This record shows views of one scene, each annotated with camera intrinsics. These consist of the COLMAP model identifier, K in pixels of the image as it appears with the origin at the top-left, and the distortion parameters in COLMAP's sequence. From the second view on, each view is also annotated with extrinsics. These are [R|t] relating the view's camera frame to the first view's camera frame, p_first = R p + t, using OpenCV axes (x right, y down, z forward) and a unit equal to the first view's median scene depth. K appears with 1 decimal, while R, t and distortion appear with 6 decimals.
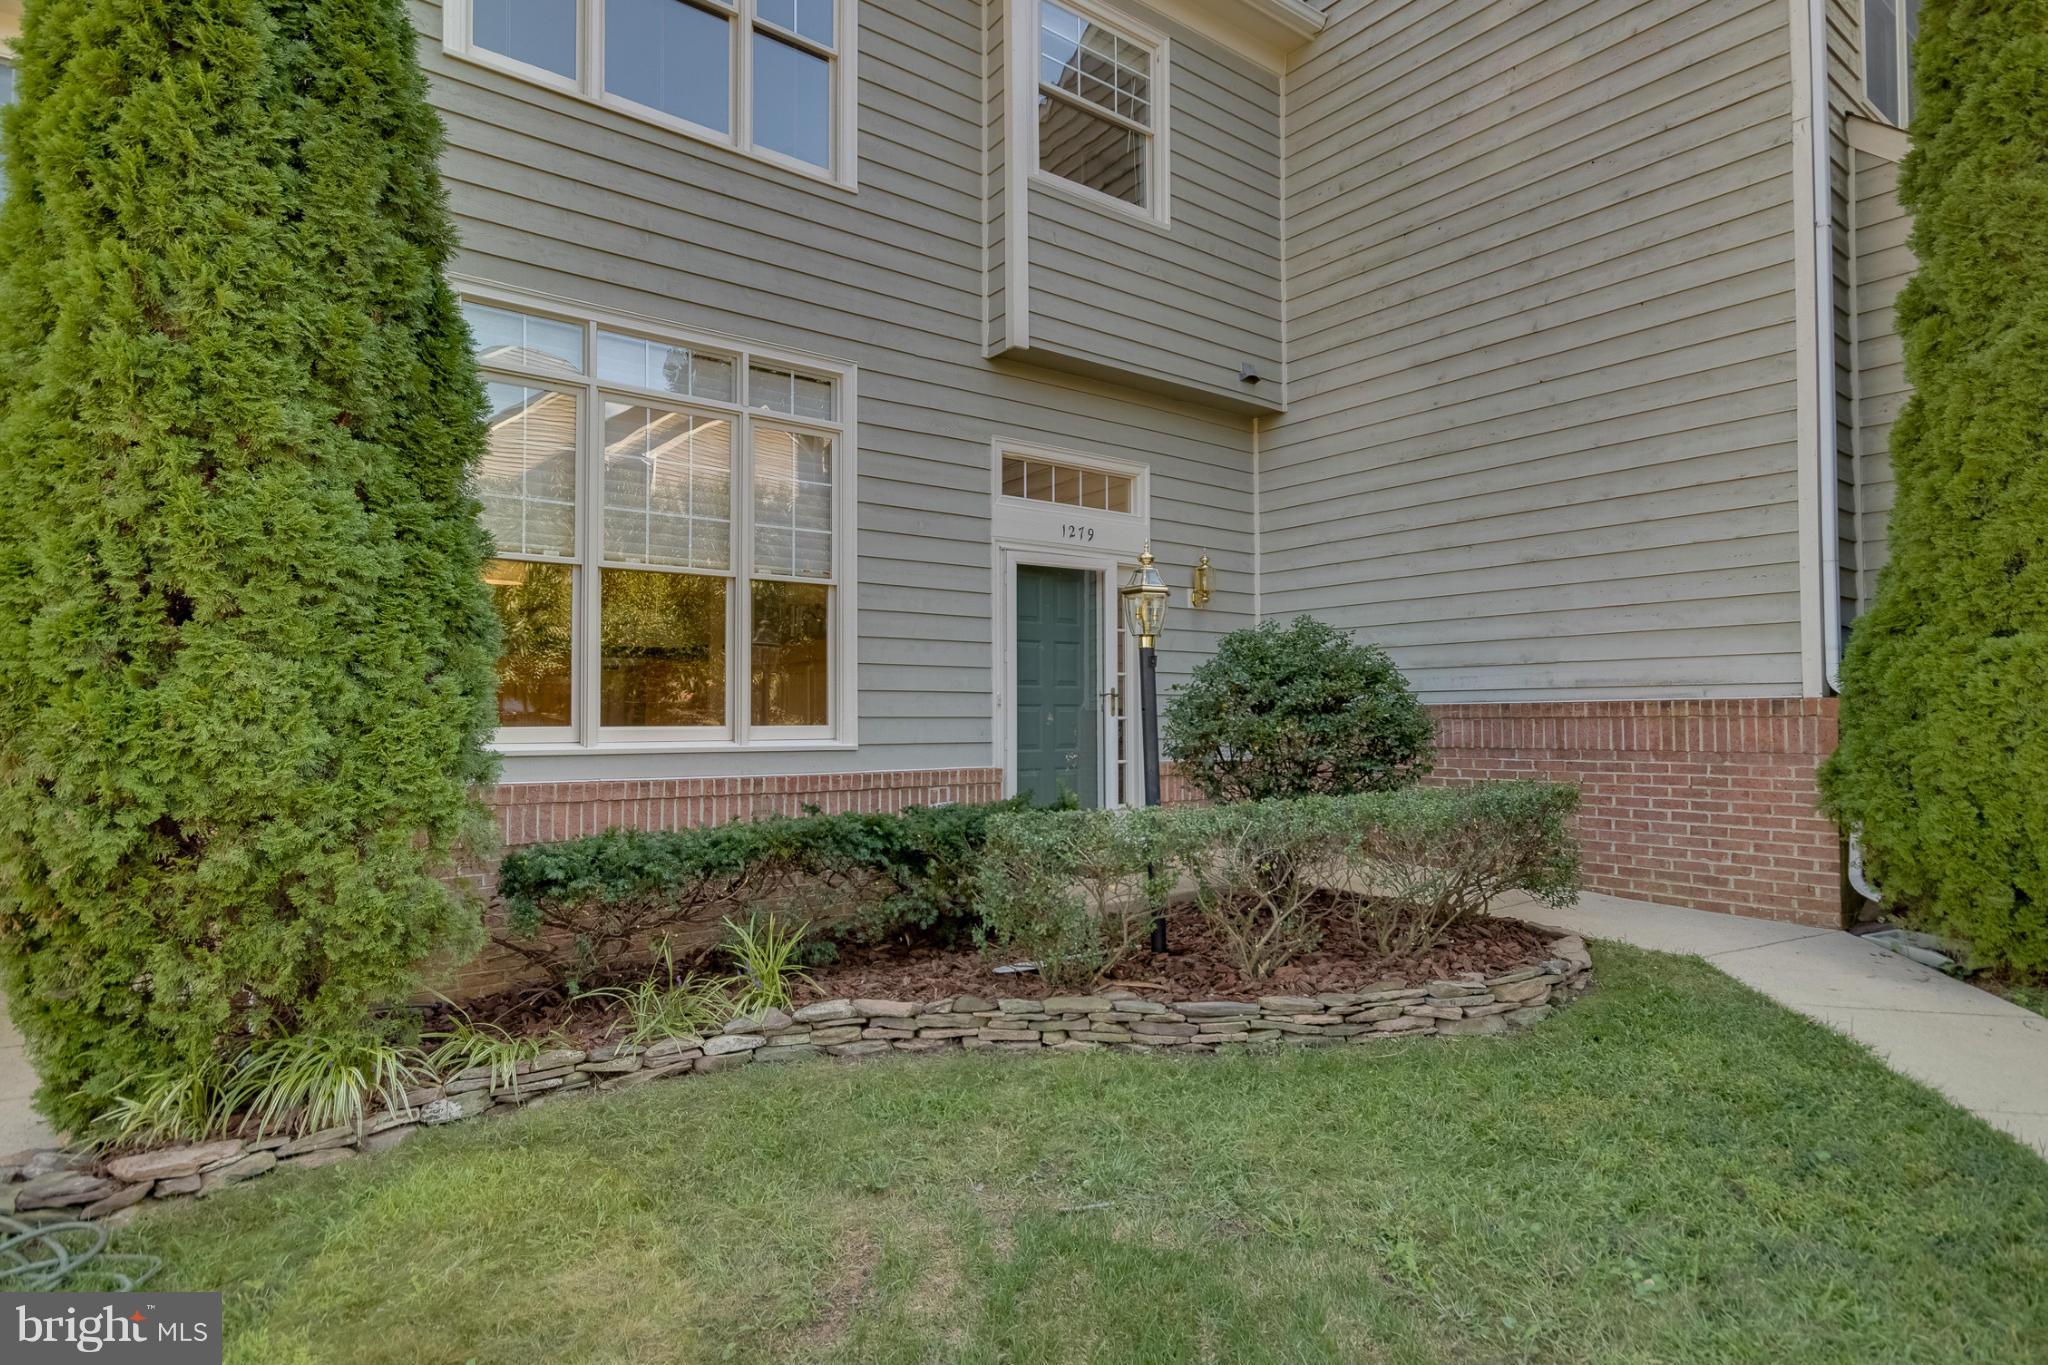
lens RADIAL K [[1064.8, 0, 1032.0], [0, 1064.8, 692.4], [0, 0, 1]] dist [0.005700, 0.001477]
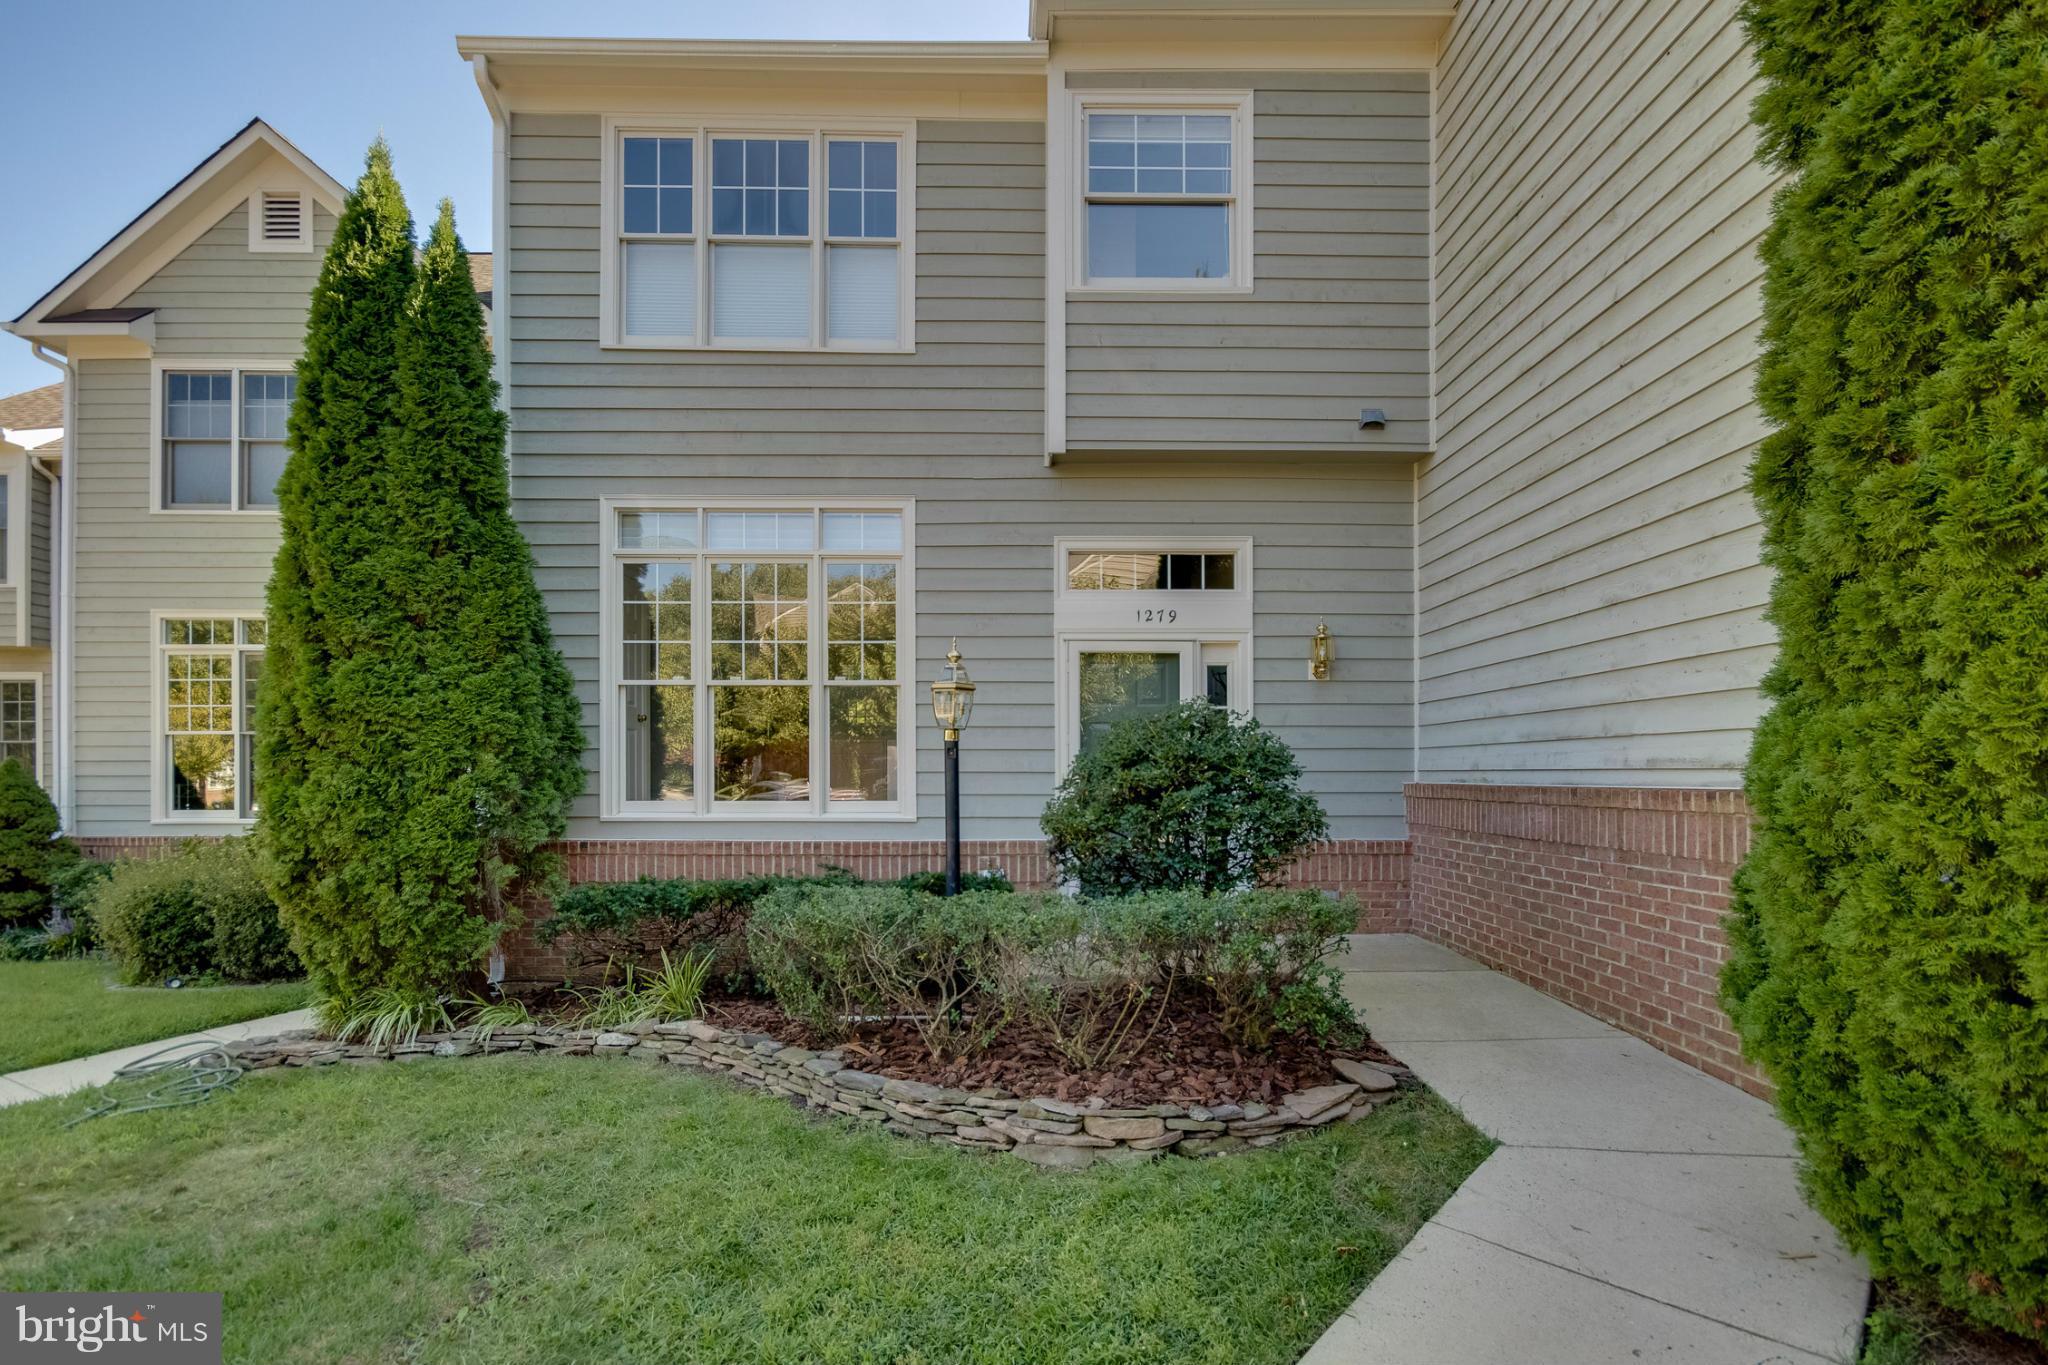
lens RADIAL K [[940.8, 0, 1026.4], [0, 940.8, 771.9], [0, 0, 1]] dist [0.000610, -0.000003]
pose [[0.812213, 0.001201, -0.583359, 0.548836], [0.012087, 0.999749, 0.018887, -0.020393], [0.583235, -0.022392, 0.811994, 0.211735]]
